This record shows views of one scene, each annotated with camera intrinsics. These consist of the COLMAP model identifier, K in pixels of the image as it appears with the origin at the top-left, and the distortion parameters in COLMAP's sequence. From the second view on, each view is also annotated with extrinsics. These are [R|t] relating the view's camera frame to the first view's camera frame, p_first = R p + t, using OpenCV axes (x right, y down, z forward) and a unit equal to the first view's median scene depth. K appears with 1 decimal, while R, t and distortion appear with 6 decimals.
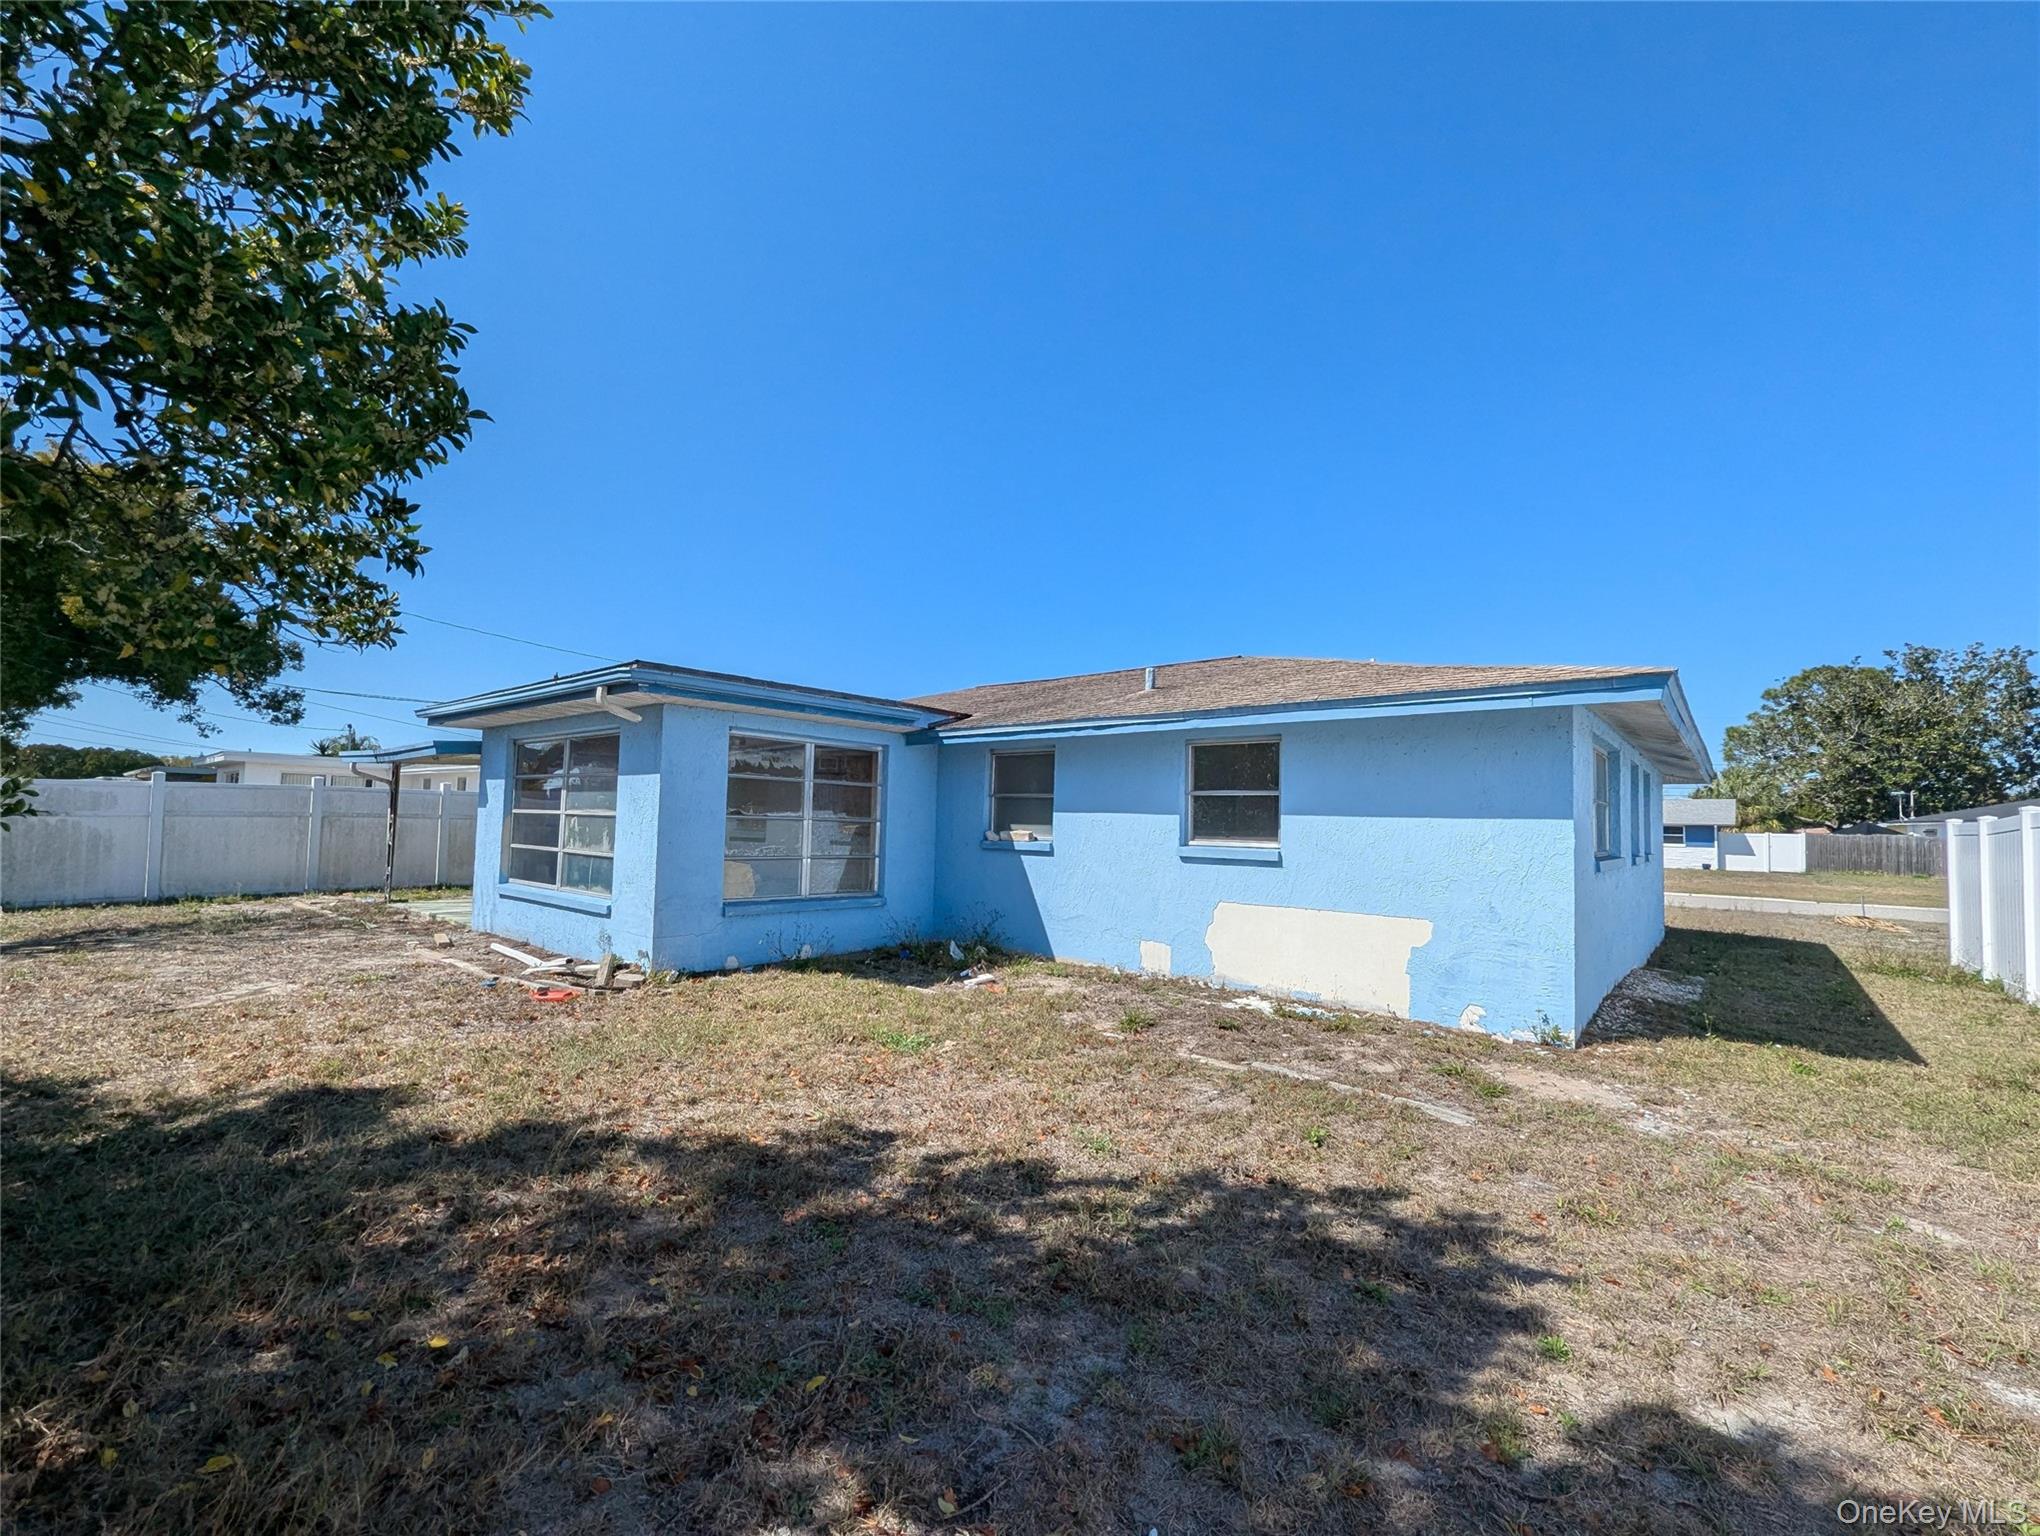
lens RADIAL K [[849.2, 0, 1020.0], [0, 849.2, 768.0], [0, 0, 1]] dist [0.004033, 0.000117]
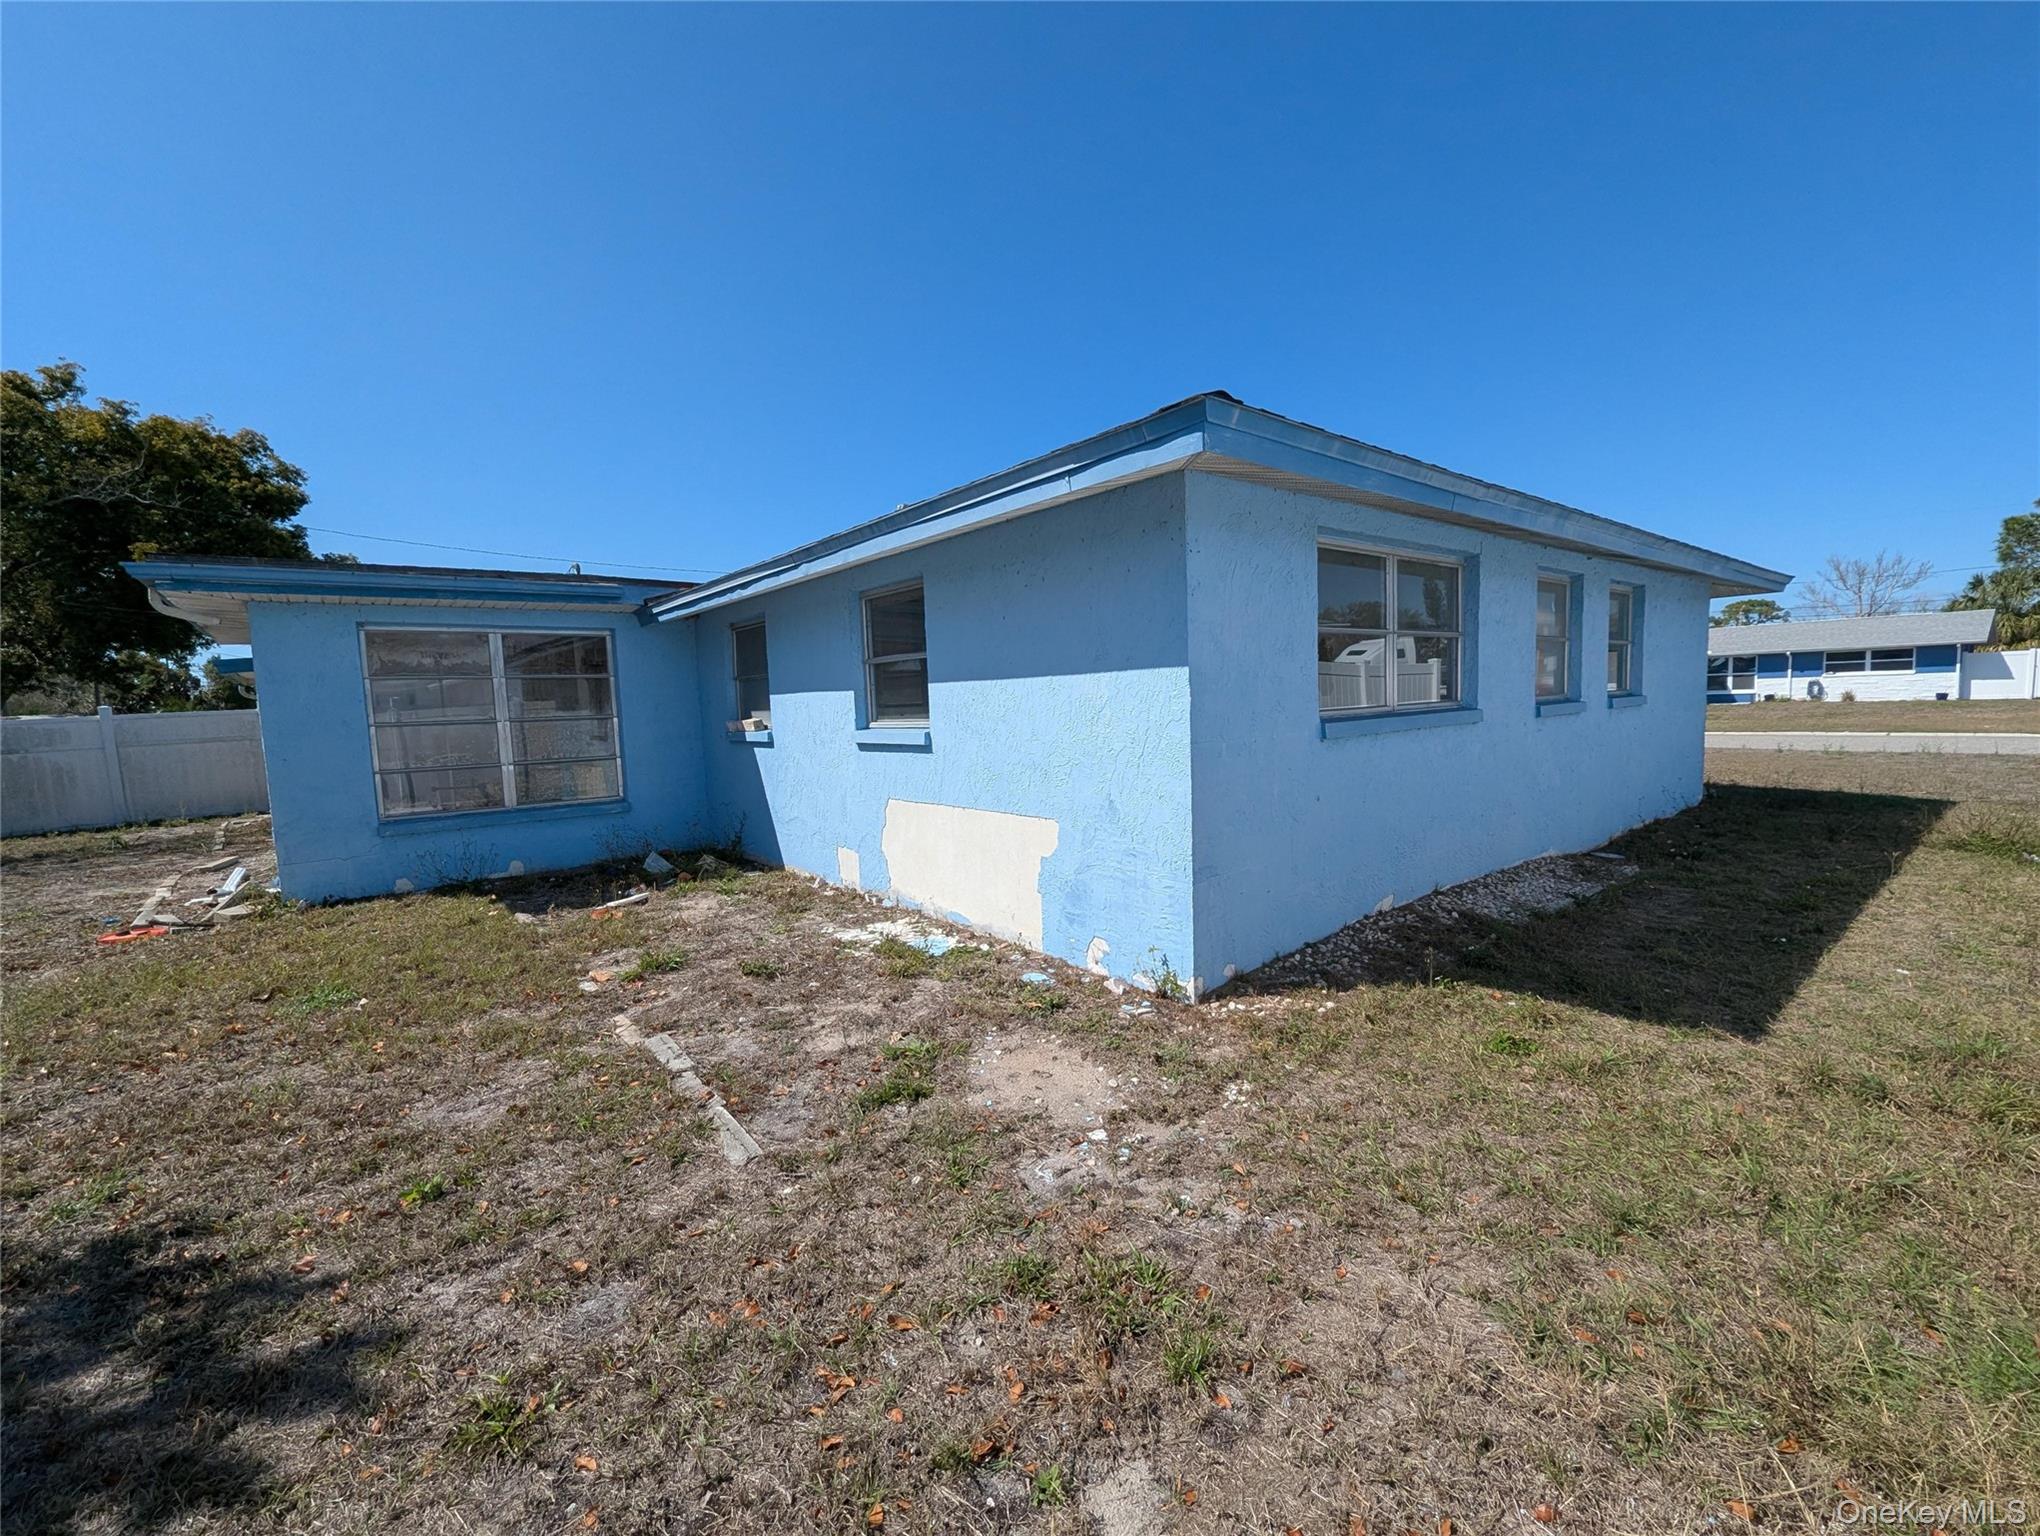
lens RADIAL K [[849.4, 0, 1020.0], [0, 849.4, 768.0], [0, 0, 1]] dist [0.000700, 0.000117]
pose [[0.981733, -0.047834, -0.184151, 0.485563], [0.074220, 0.987483, 0.139171, 0.028729], [0.175188, -0.150297, 0.972995, 0.256852]]
